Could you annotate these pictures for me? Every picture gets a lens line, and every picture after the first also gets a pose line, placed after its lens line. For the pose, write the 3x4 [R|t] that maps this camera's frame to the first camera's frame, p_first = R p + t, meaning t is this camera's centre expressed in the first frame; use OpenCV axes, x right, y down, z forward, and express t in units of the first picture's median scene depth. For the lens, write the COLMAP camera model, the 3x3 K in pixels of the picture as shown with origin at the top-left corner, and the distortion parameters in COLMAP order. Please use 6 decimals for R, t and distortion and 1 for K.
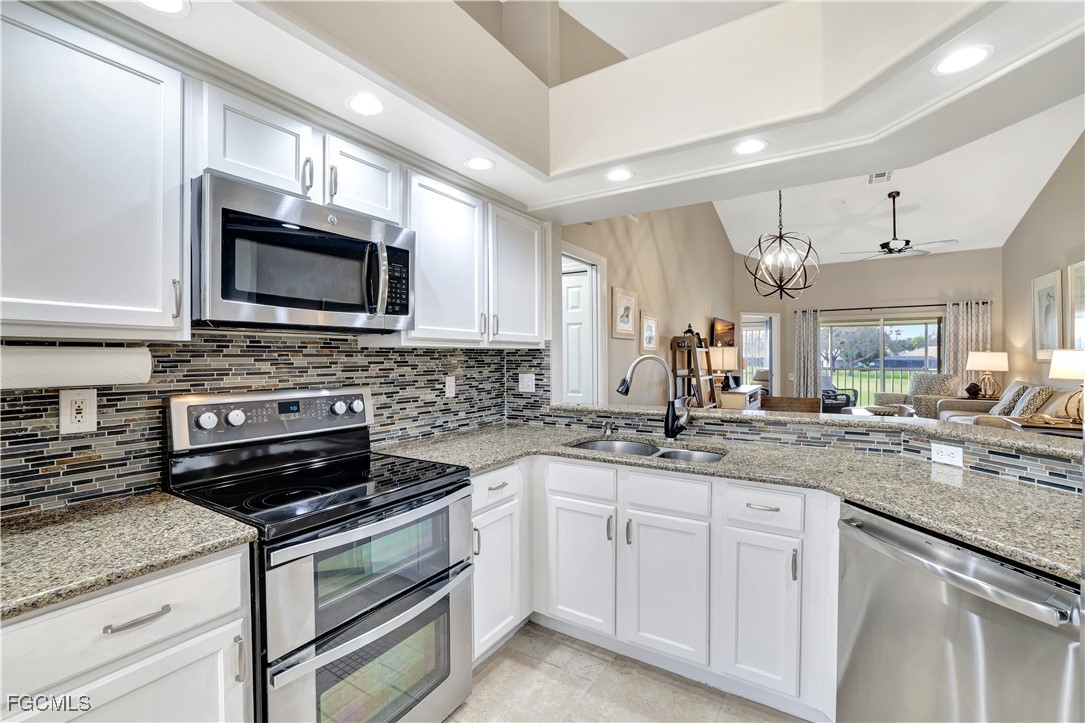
lens RADIAL K [[475.8, 0, 531.2], [0, 475.8, 366.3], [0, 0, 1]] dist [-0.034144, 0.010038]
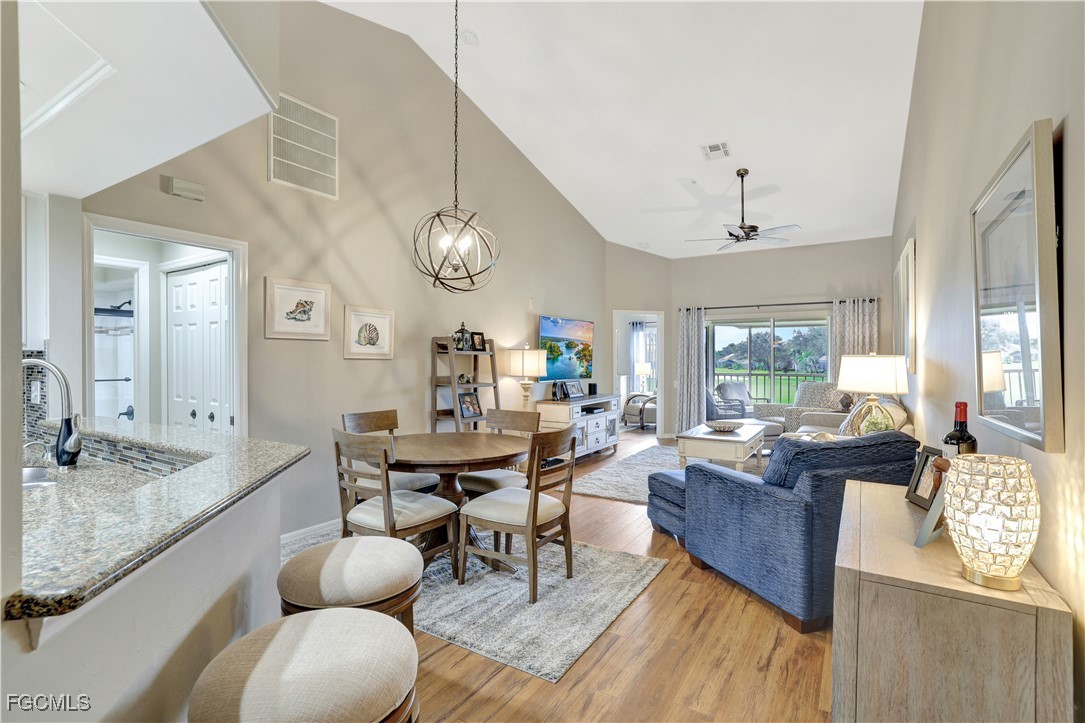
lens RADIAL K [[513.2, 0, 536.4], [0, 513.2, 369.0], [0, 0, 1]] dist [-0.024251, 0.001515]
pose [[0.999916, 0.004562, 0.012154, 1.093188], [-0.004555, 0.999989, -0.000620, -0.014472], [-0.012157, 0.000565, 0.999926, 0.189881]]
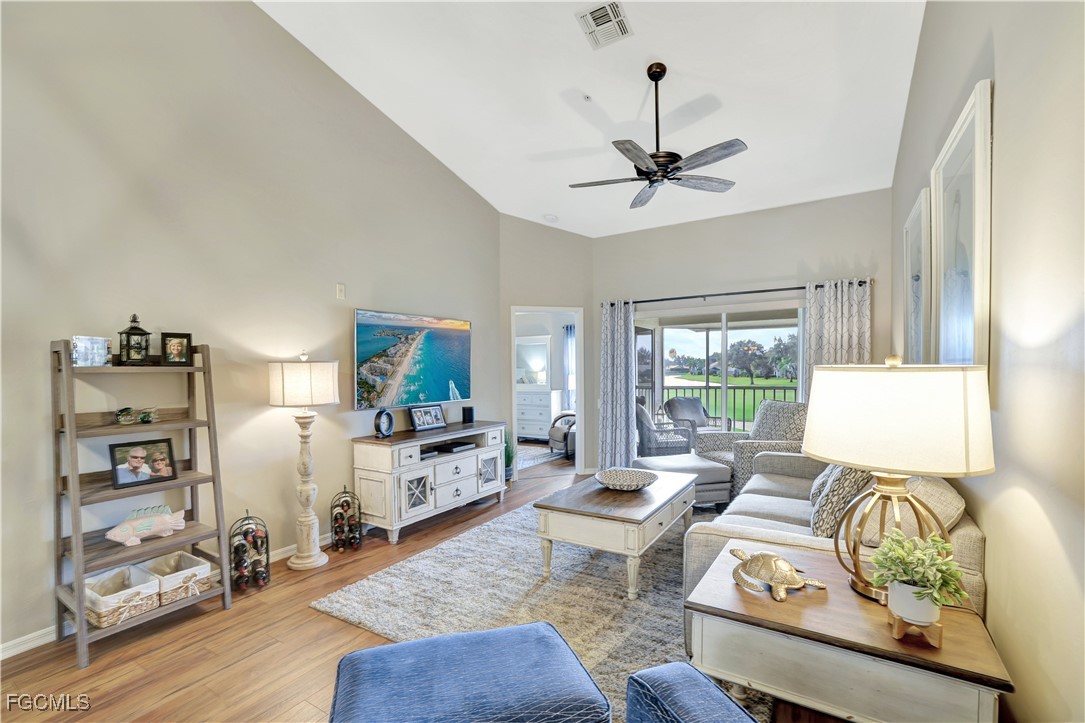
lens RADIAL K [[475.8, 0, 532.6], [0, 475.8, 394.2], [0, 0, 1]] dist [-0.034144, 0.010038]
pose [[0.999951, -0.009186, 0.003643, 1.771978], [0.009062, 0.999422, 0.032772, -0.053521], [-0.003942, -0.032737, 0.999456, 1.273822]]
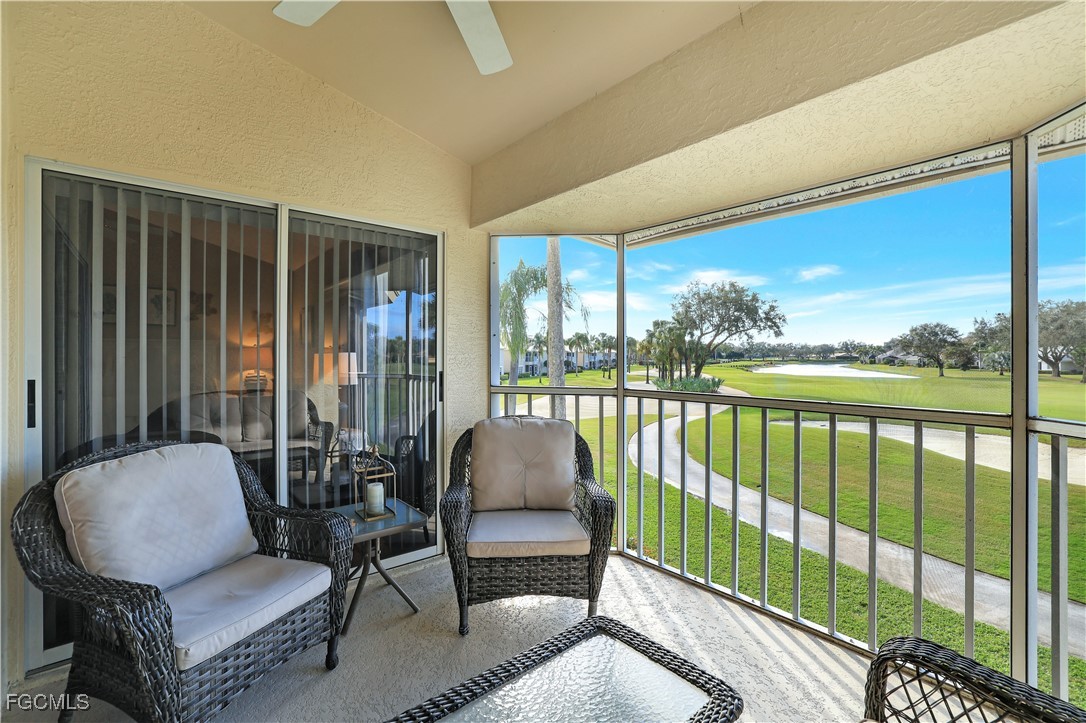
lens RADIAL K [[476.2, 0, 547.7], [0, 476.2, 355.5], [0, 0, 1]] dist [-0.034144, 0.010038]
pose [[0.964035, 0.004674, -0.265734, 3.276218], [-0.009667, 0.999800, -0.017483, -0.048979], [0.265599, 0.019423, 0.963888, 3.551483]]
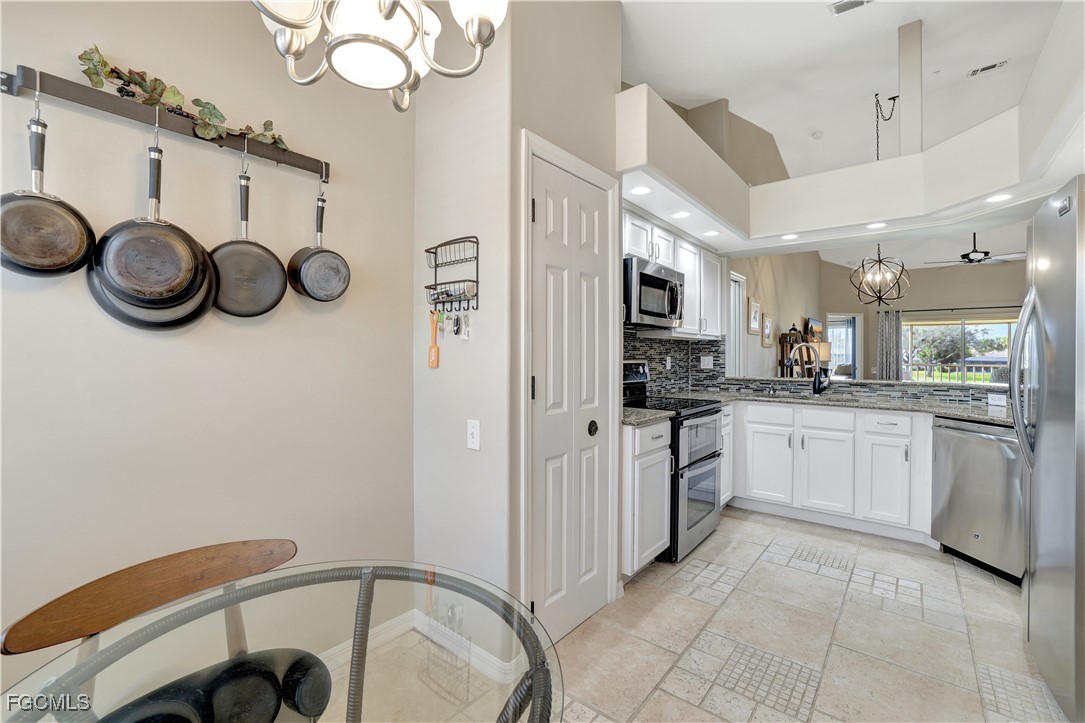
lens RADIAL K [[475.8, 0, 531.9], [0, 475.8, 357.9], [0, 0, 1]] dist [-0.034144, 0.010038]
pose [[0.994158, 0.011103, -0.107365, -0.526876], [-0.012289, 0.999870, -0.010393, 0.055907], [0.107236, 0.011652, 0.994165, -0.737281]]
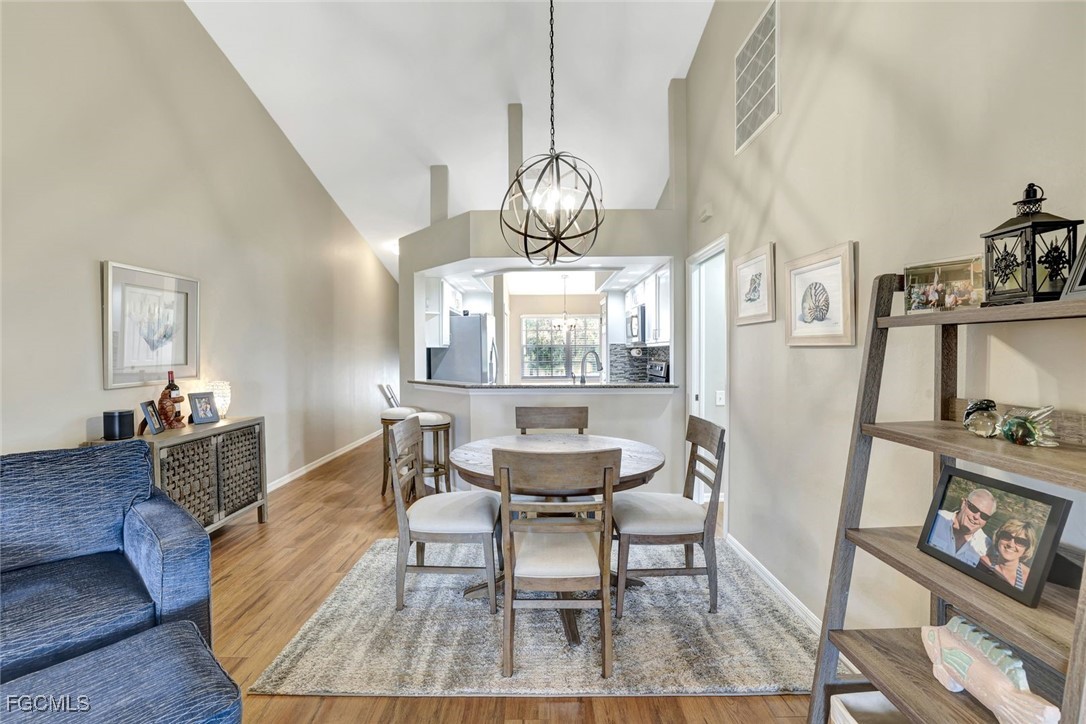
lens RADIAL K [[476.2, 0, 544.5], [0, 476.2, 358.7], [0, 0, 1]] dist [-0.034144, 0.010038]
pose [[-0.836535, 0.017229, -0.547642, 1.491795], [-0.000956, 0.999458, 0.032903, -0.054731], [0.547912, 0.028048, -0.836066, 2.550463]]
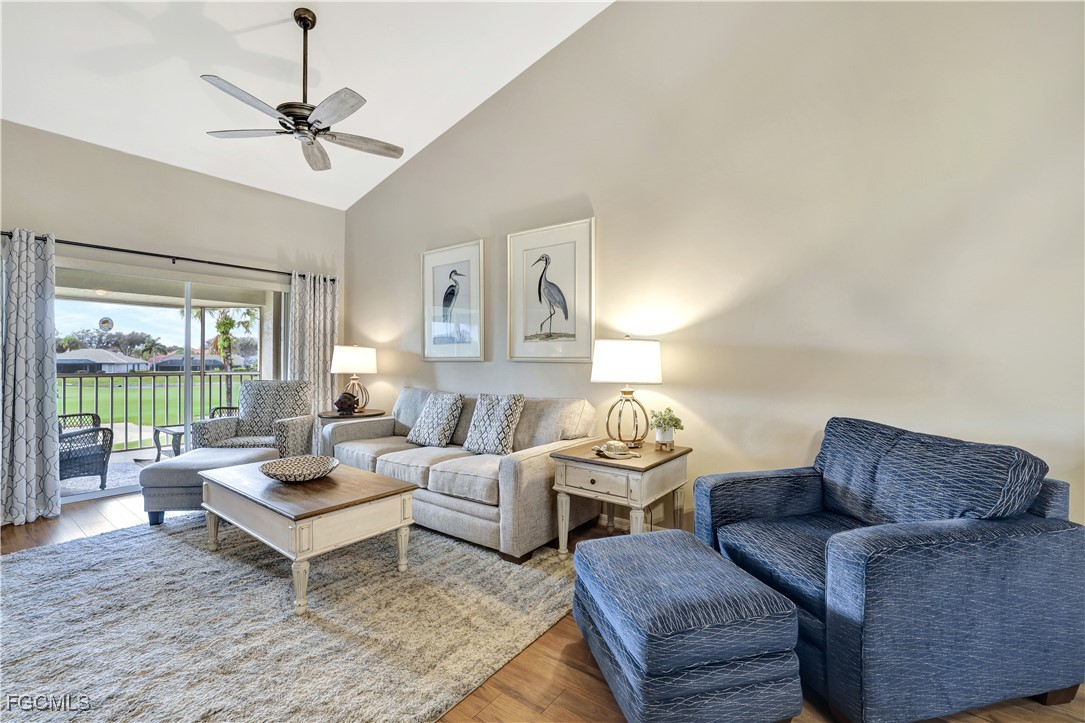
lens RADIAL K [[475.8, 0, 549.7], [0, 475.8, 357.6], [0, 0, 1]] dist [-0.034144, 0.010038]
pose [[0.065575, 0.010463, 0.997793, 0.869542], [0.017030, 0.999788, -0.011603, -0.006521], [-0.997702, 0.017753, 0.065383, 2.003126]]
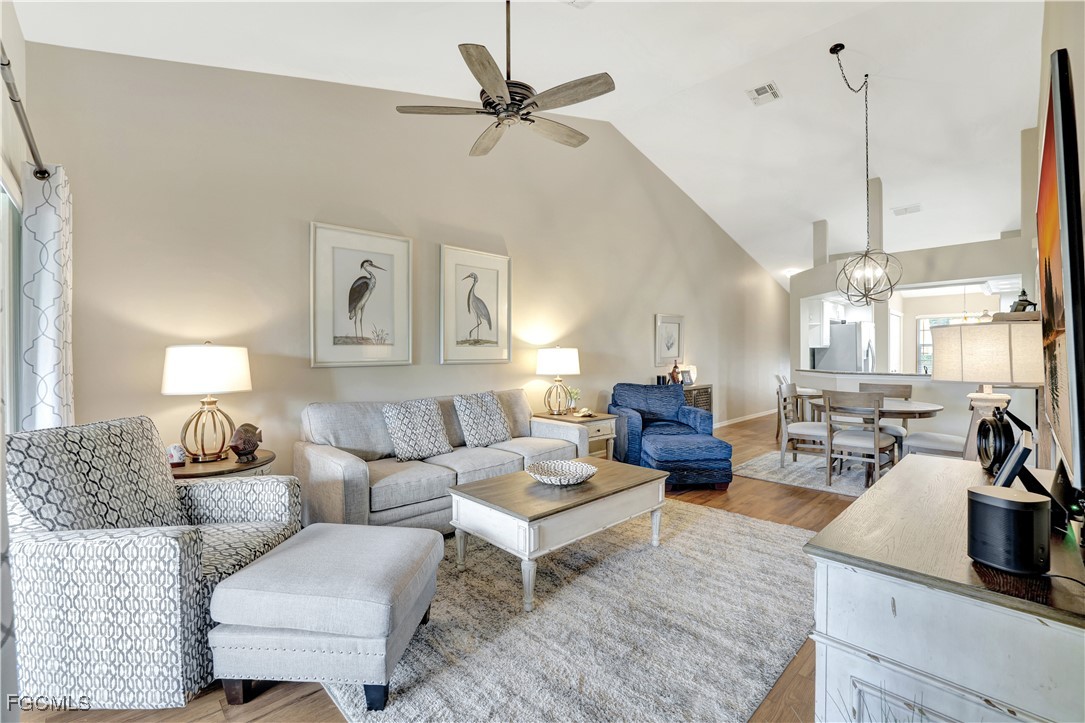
lens RADIAL K [[475.8, 0, 528.4], [0, 475.8, 355.5], [0, 0, 1]] dist [-0.034144, 0.010038]
pose [[-0.970297, 0.011000, 0.241666, 1.833648], [0.016867, 0.999611, 0.022225, -0.084871], [-0.241327, 0.025641, -0.970105, 4.002776]]
